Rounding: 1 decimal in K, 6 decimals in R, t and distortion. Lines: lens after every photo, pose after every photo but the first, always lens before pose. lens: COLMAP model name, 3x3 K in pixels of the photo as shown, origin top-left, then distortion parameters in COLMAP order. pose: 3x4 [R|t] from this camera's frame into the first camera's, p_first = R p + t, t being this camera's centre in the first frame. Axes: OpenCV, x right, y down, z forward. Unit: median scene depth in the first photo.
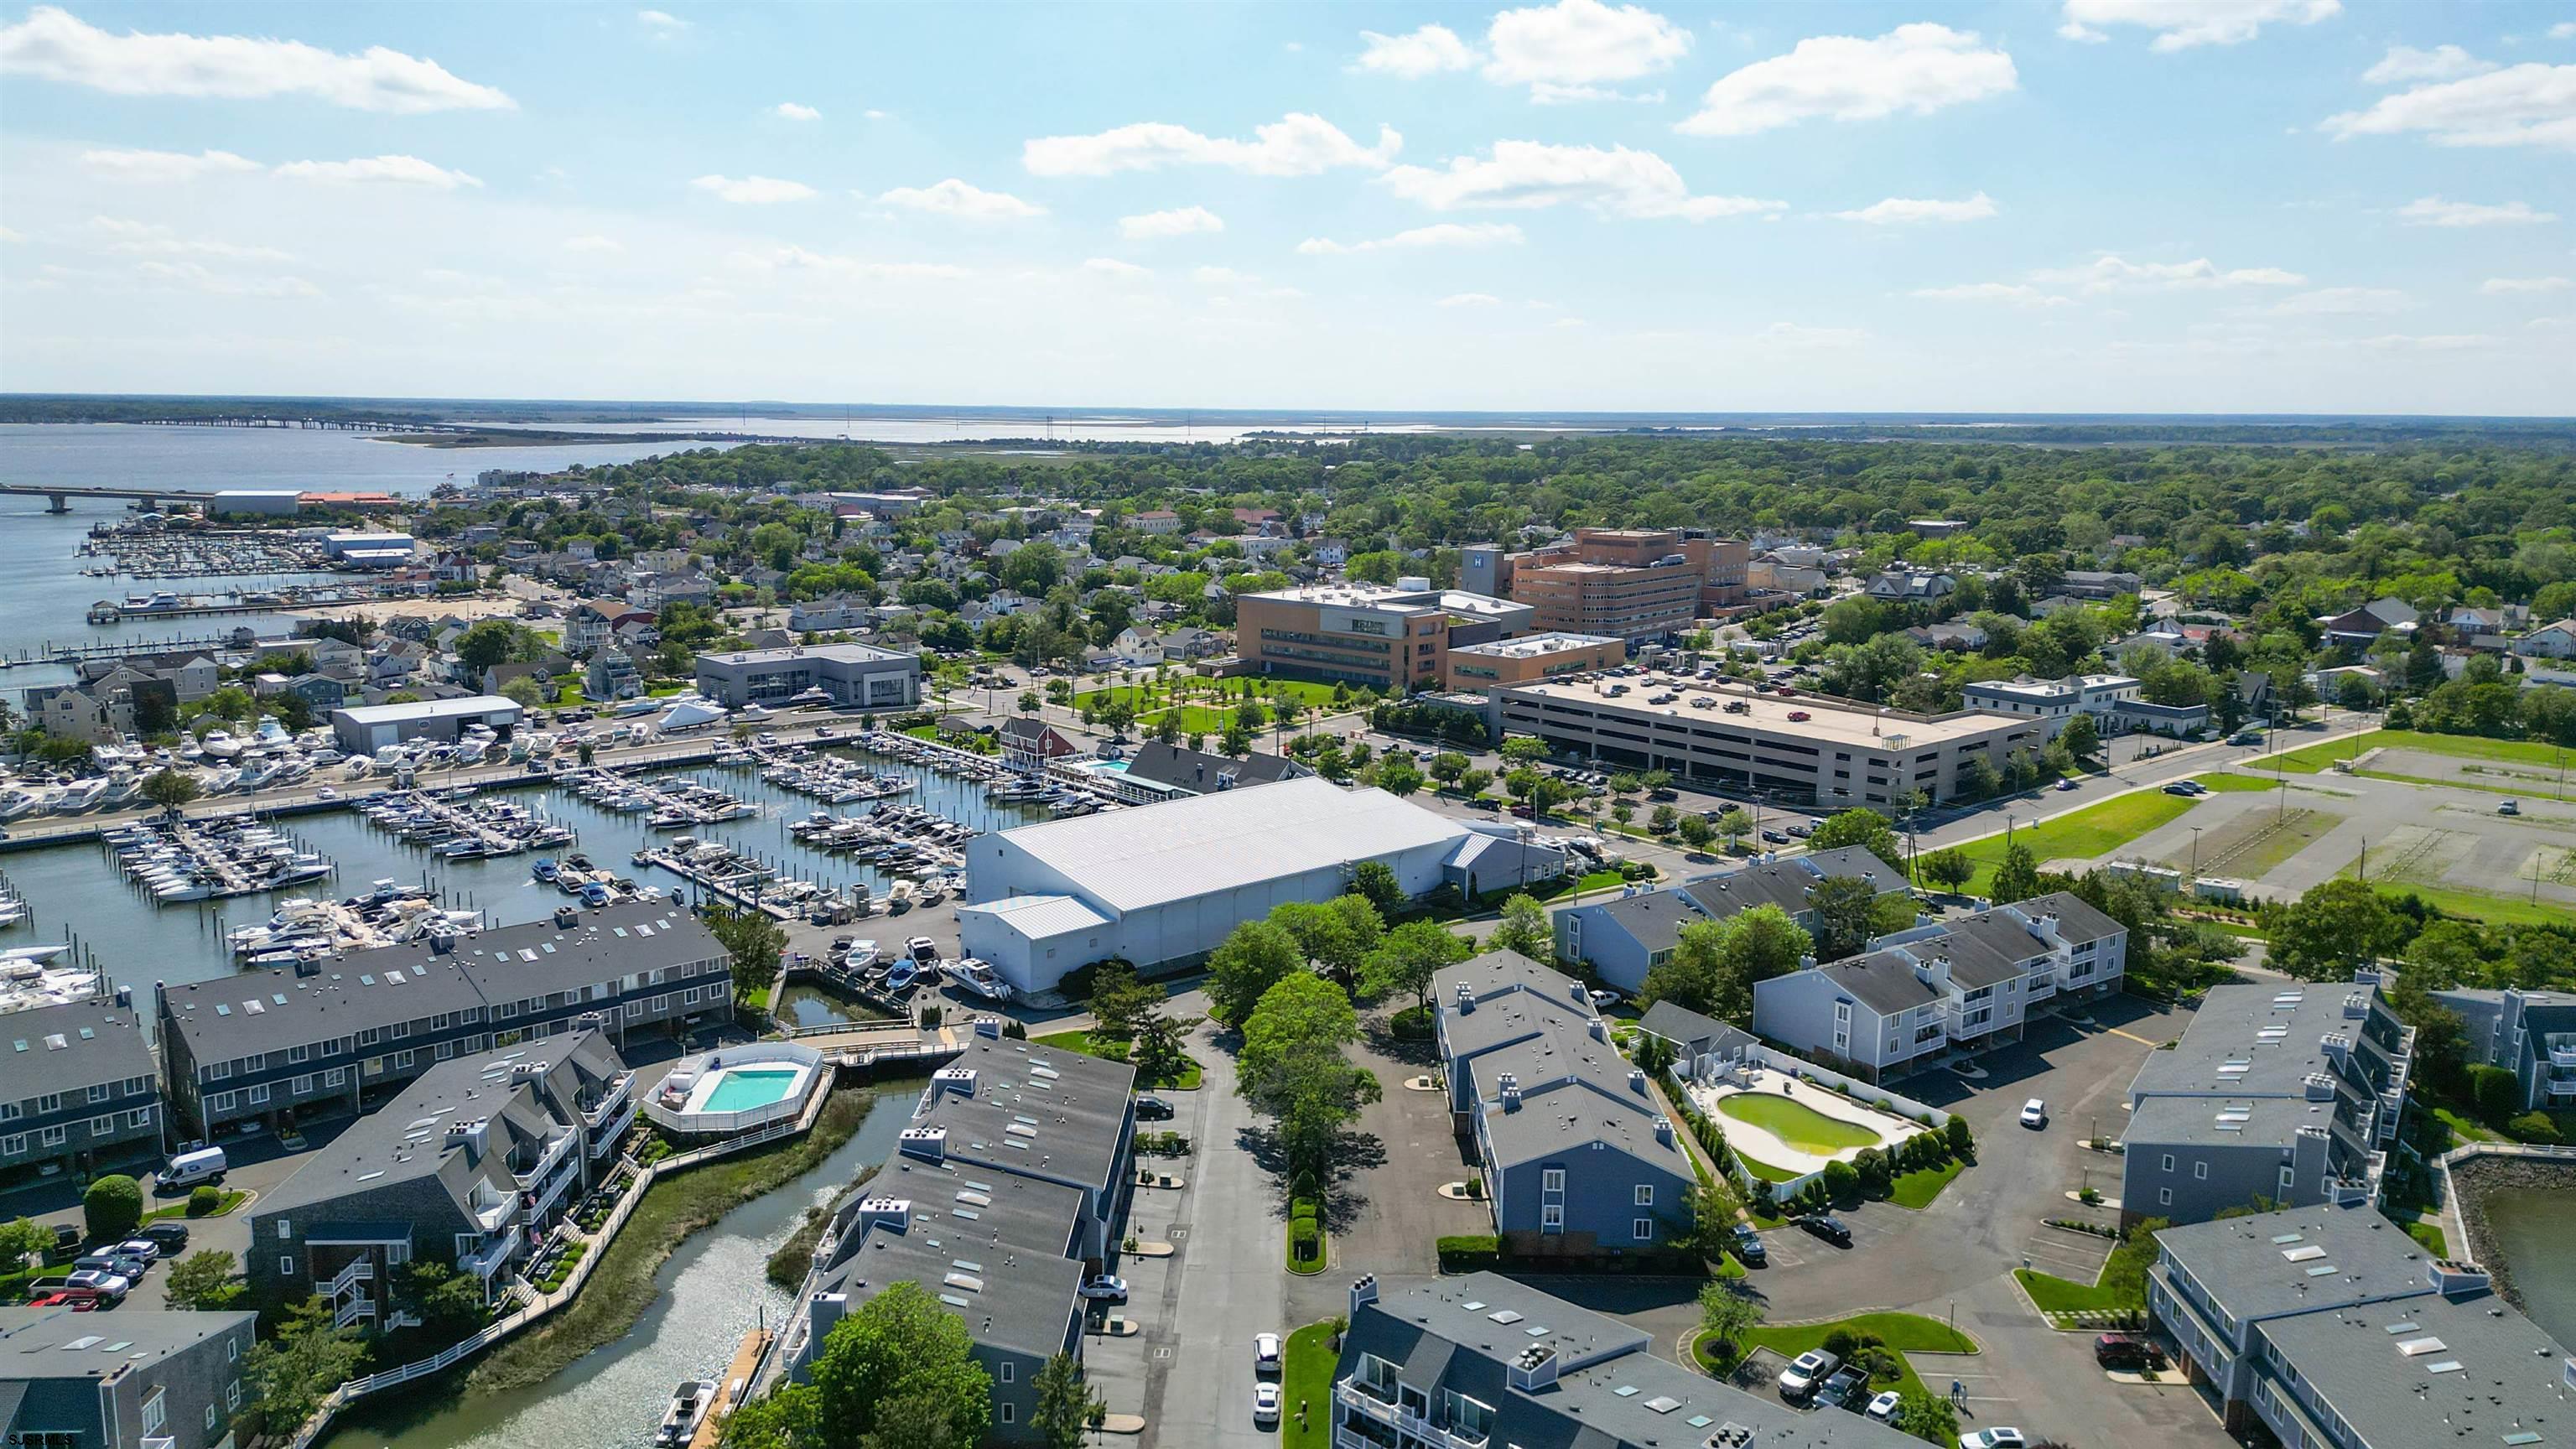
lens RADIAL K [[1799.1, 0, 1278.8], [0, 1799.1, 719.4], [0, 0, 1]] dist [0.084658, -0.087655]
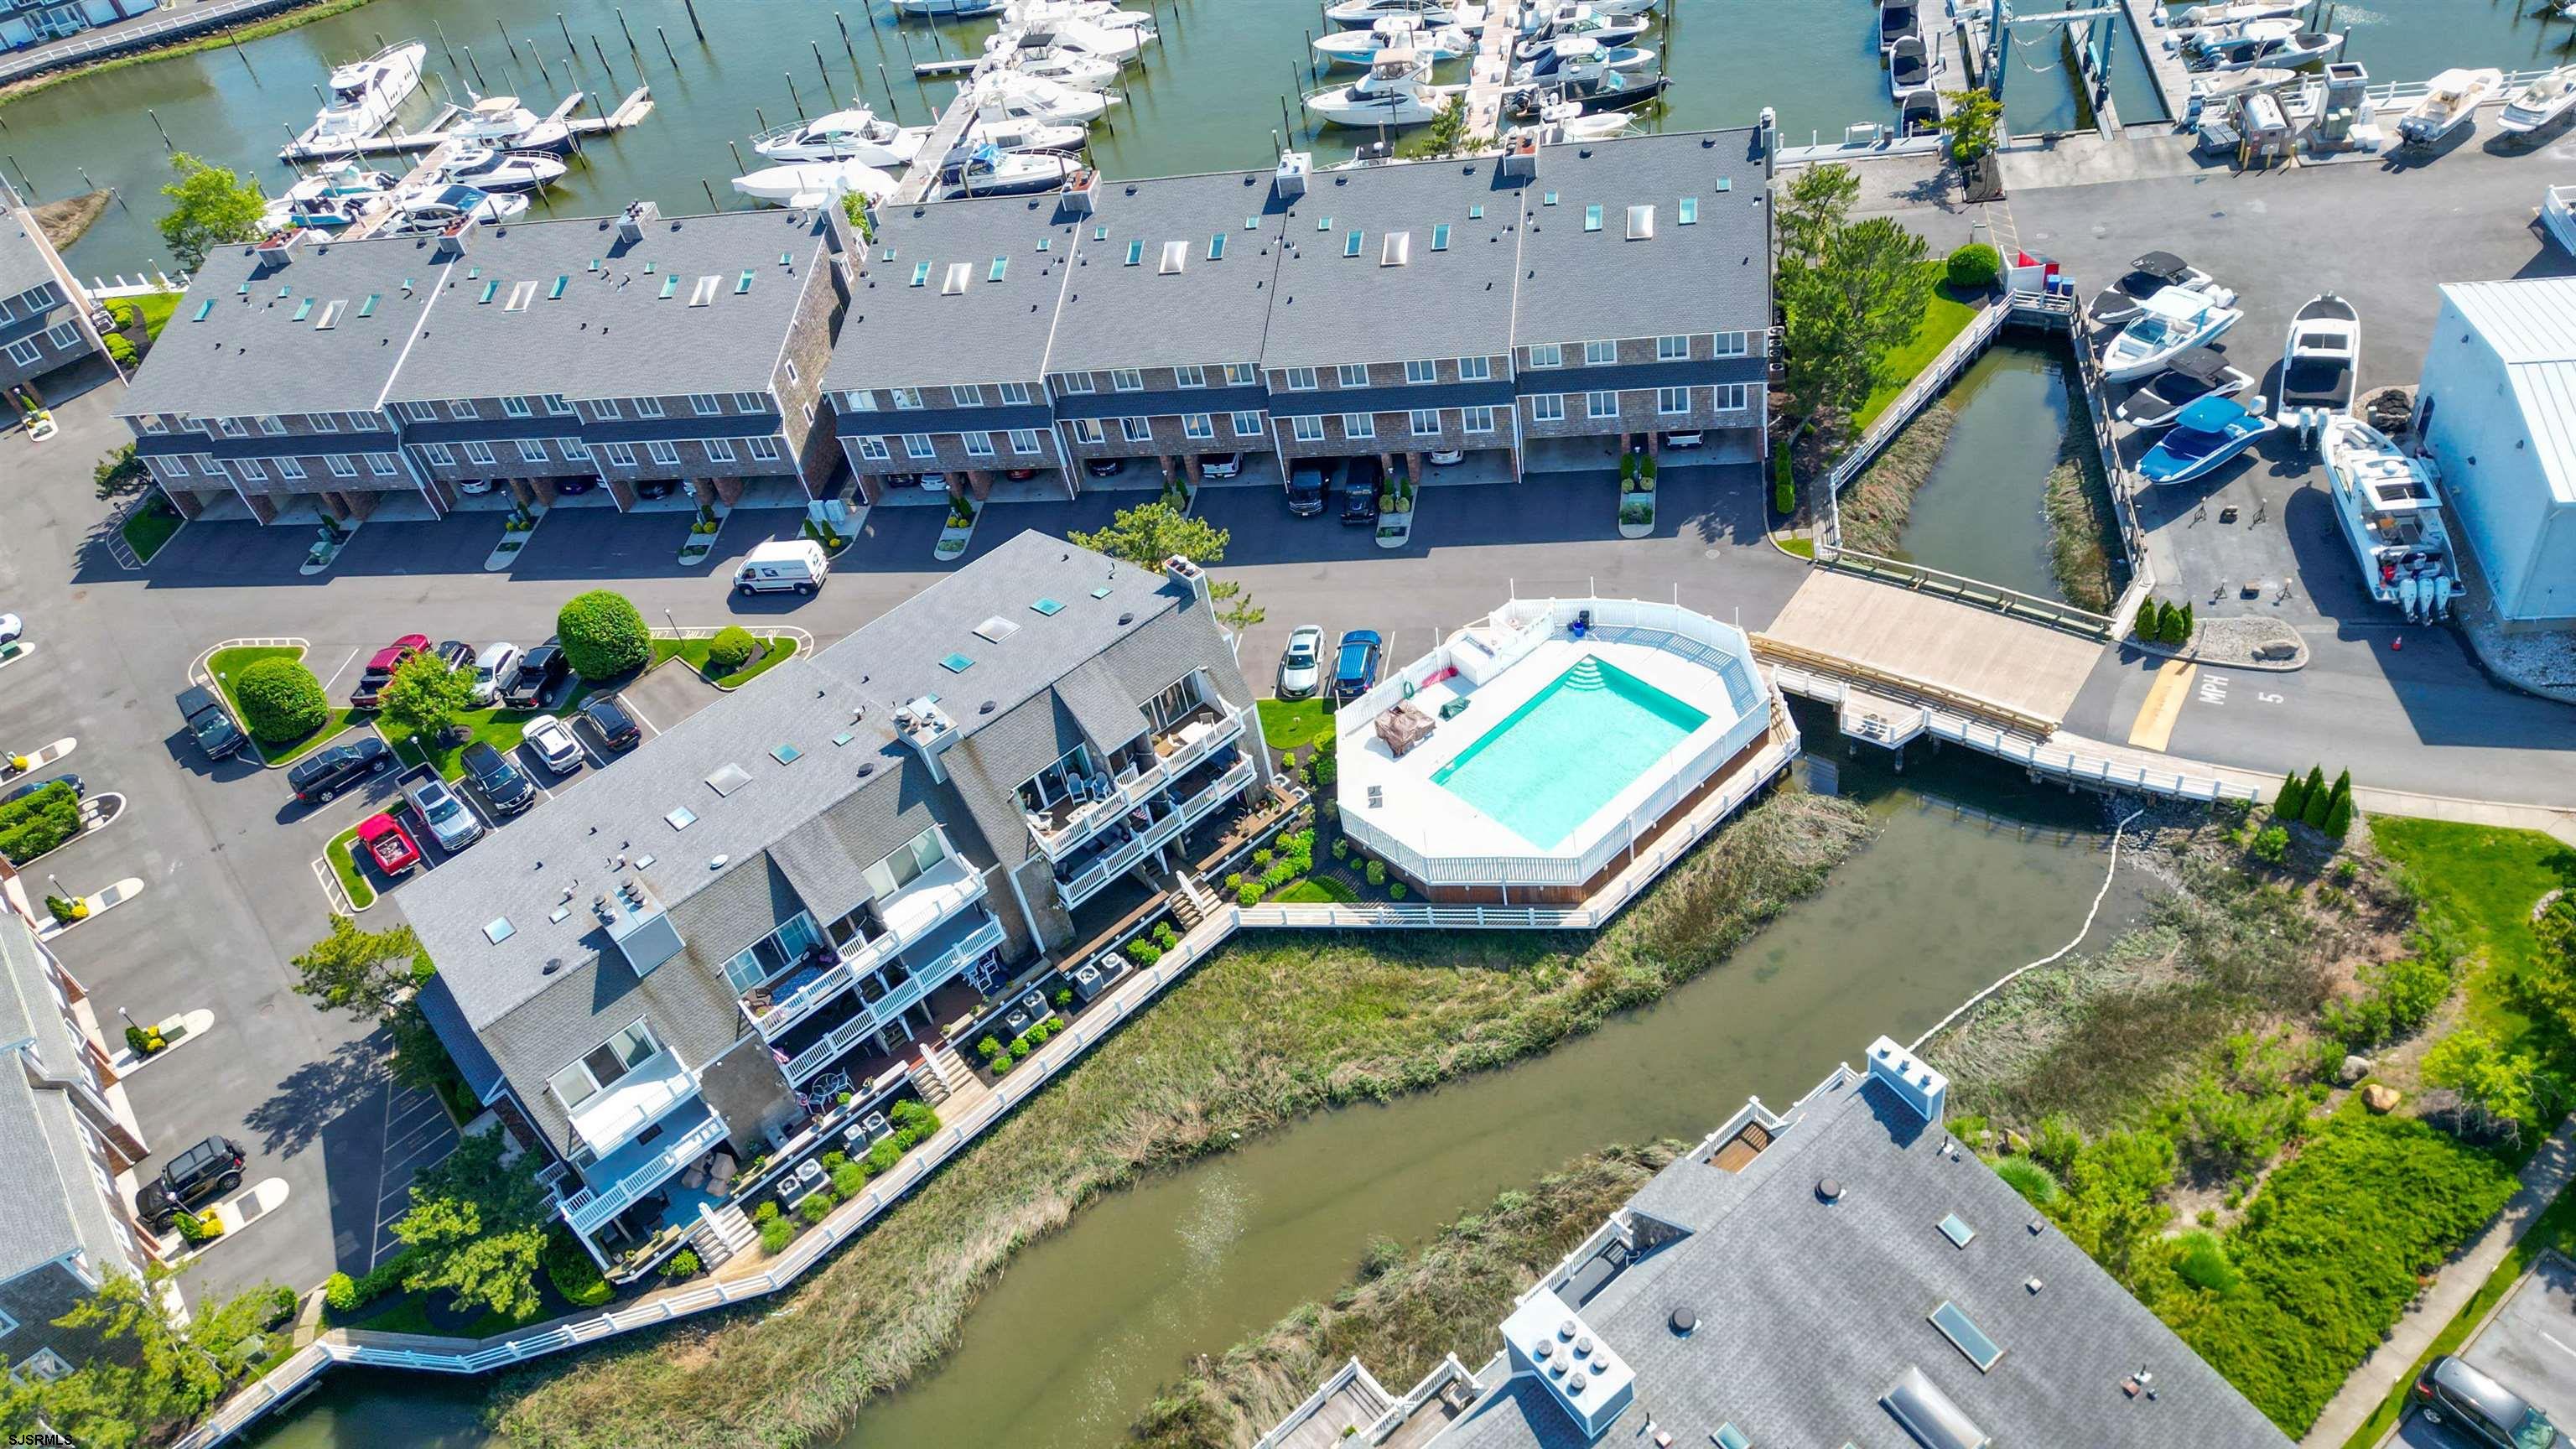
lens RADIAL K [[1799.1, 0, 1278.8], [0, 1799.1, 719.4], [0, 0, 1]] dist [0.084658, -0.087655]
pose [[0.610770, 0.443934, -0.655655, -0.029434], [0.036744, 0.811265, 0.583524, -0.042147], [0.790955, -0.380490, 0.479184, 0.476466]]
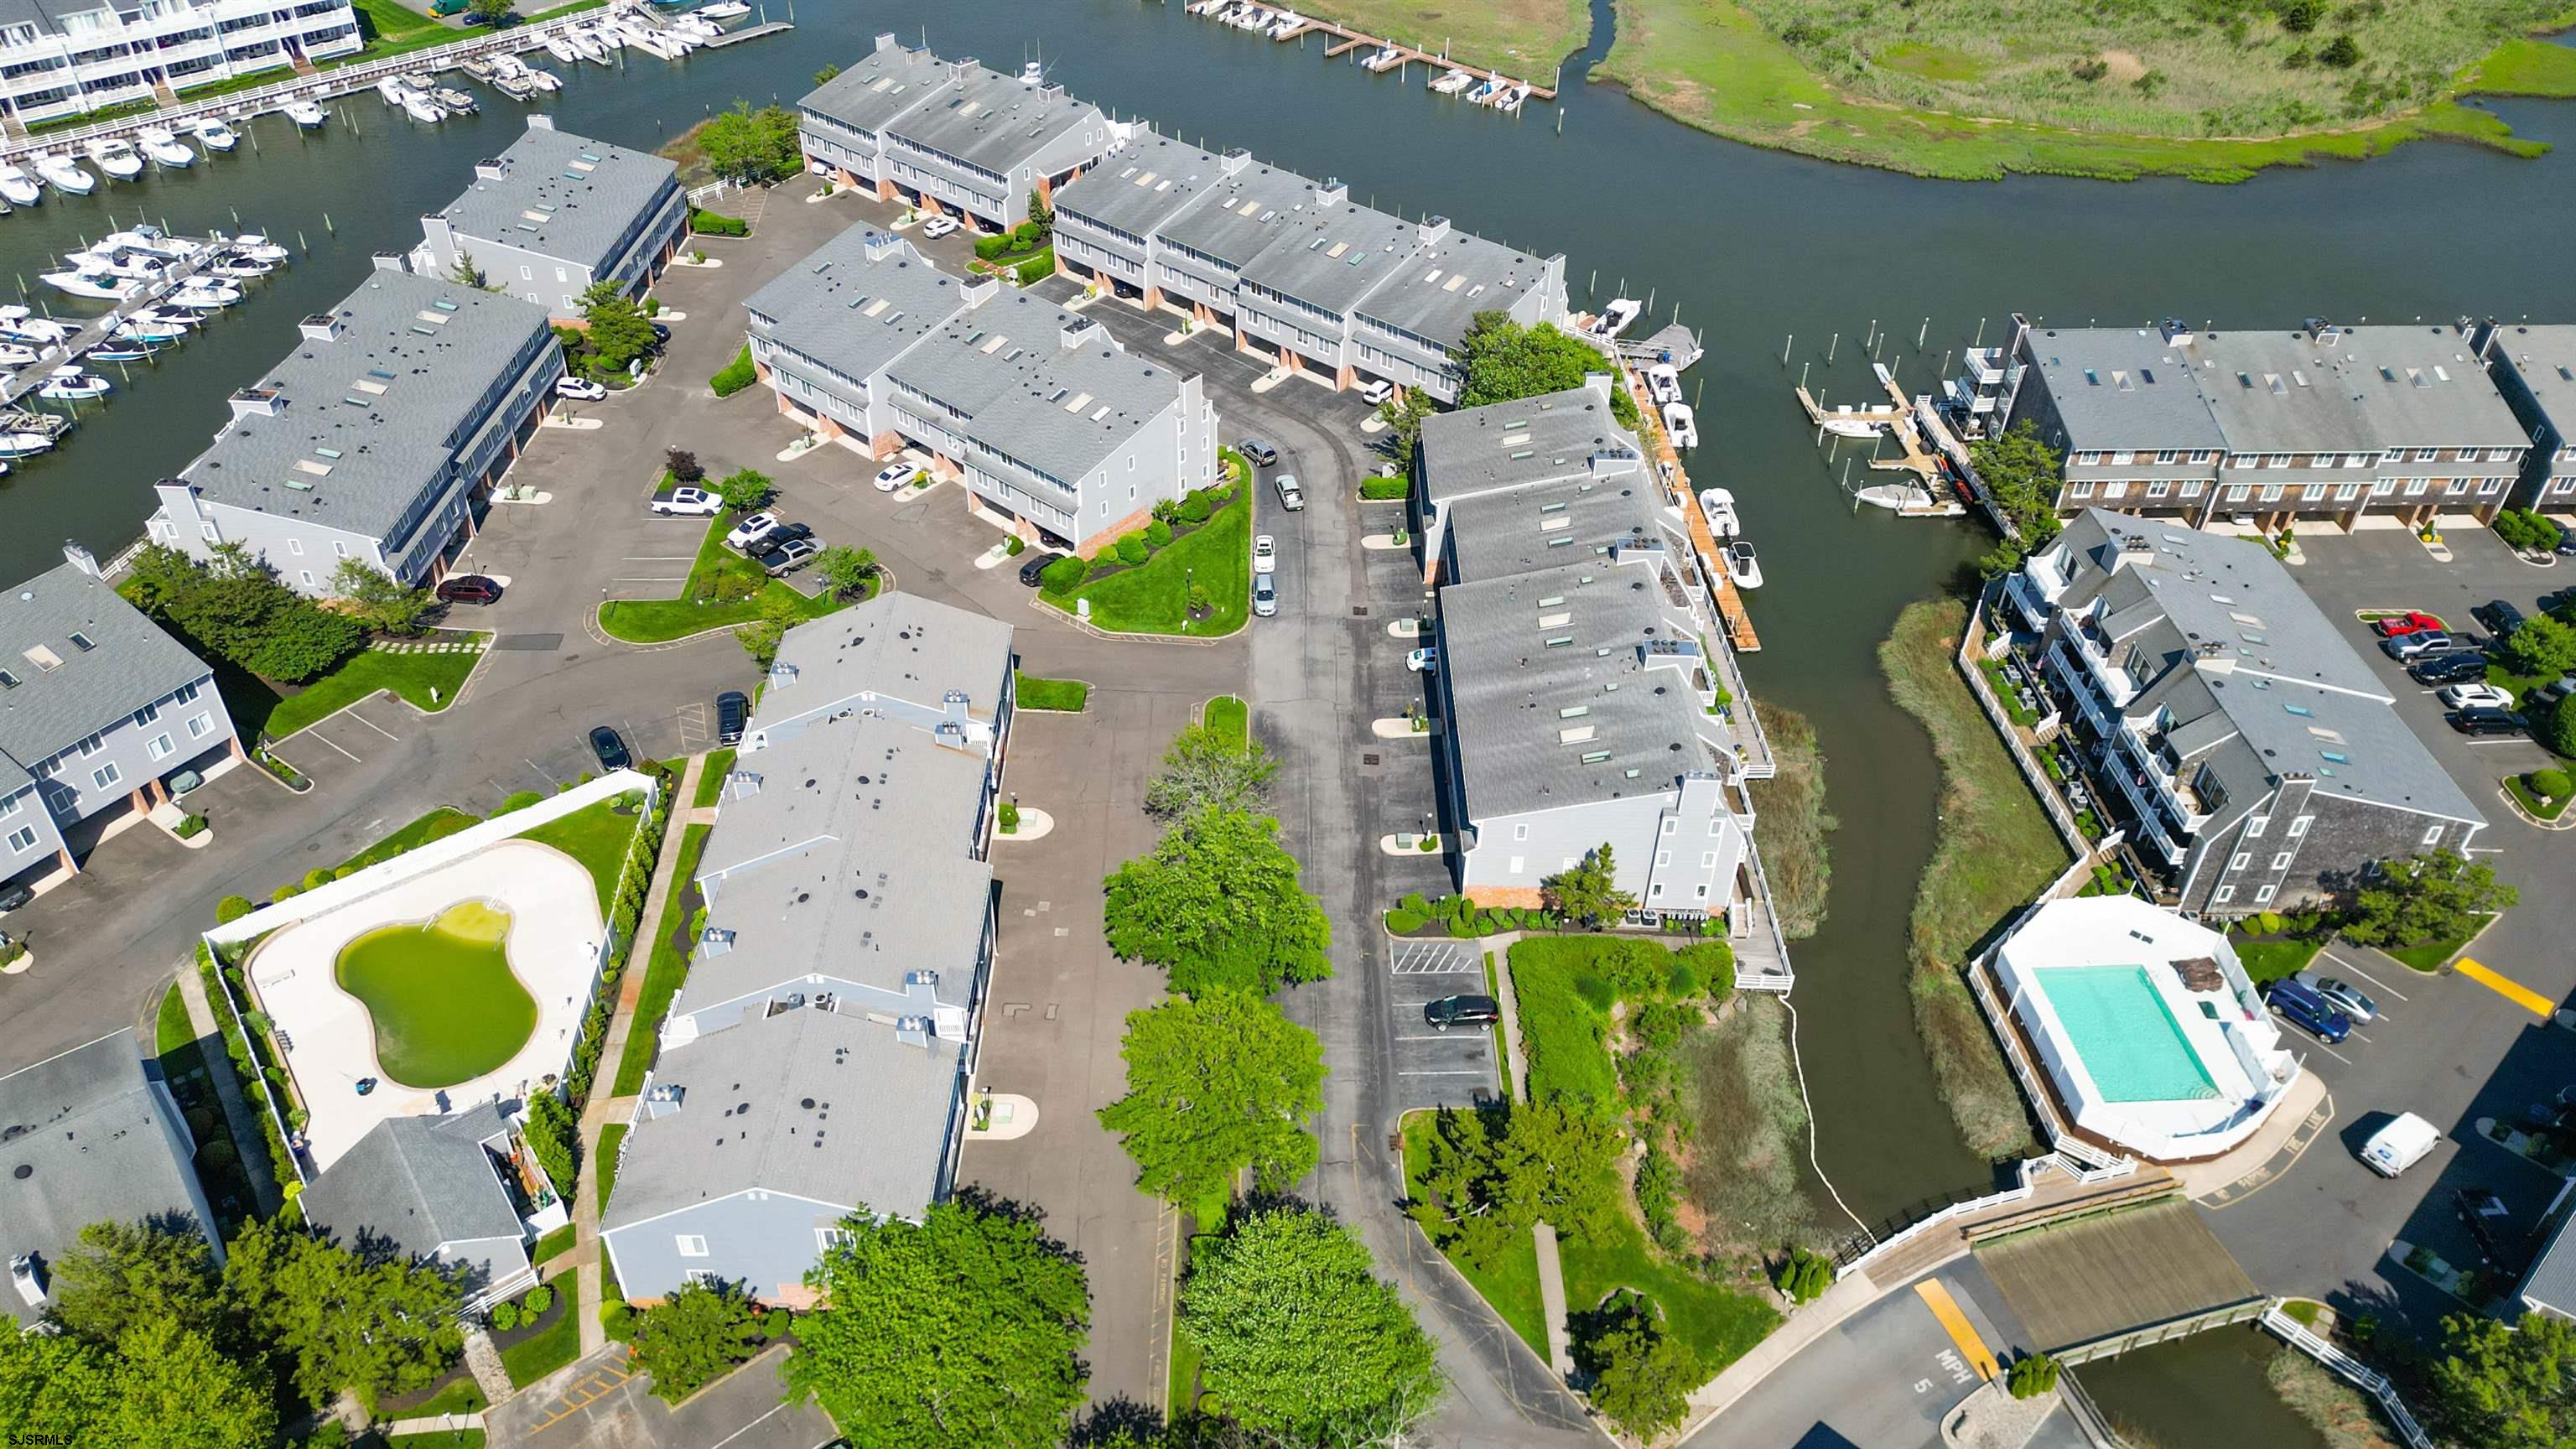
lens RADIAL K [[1799.1, 0, 1278.8], [0, 1799.1, 719.4], [0, 0, 1]] dist [0.084658, -0.087655]
pose [[-0.999583, -0.009806, -0.027148, 0.006851], [-0.026829, 0.662536, 0.748550, -0.206523], [0.010646, 0.748966, -0.662523, 0.863642]]
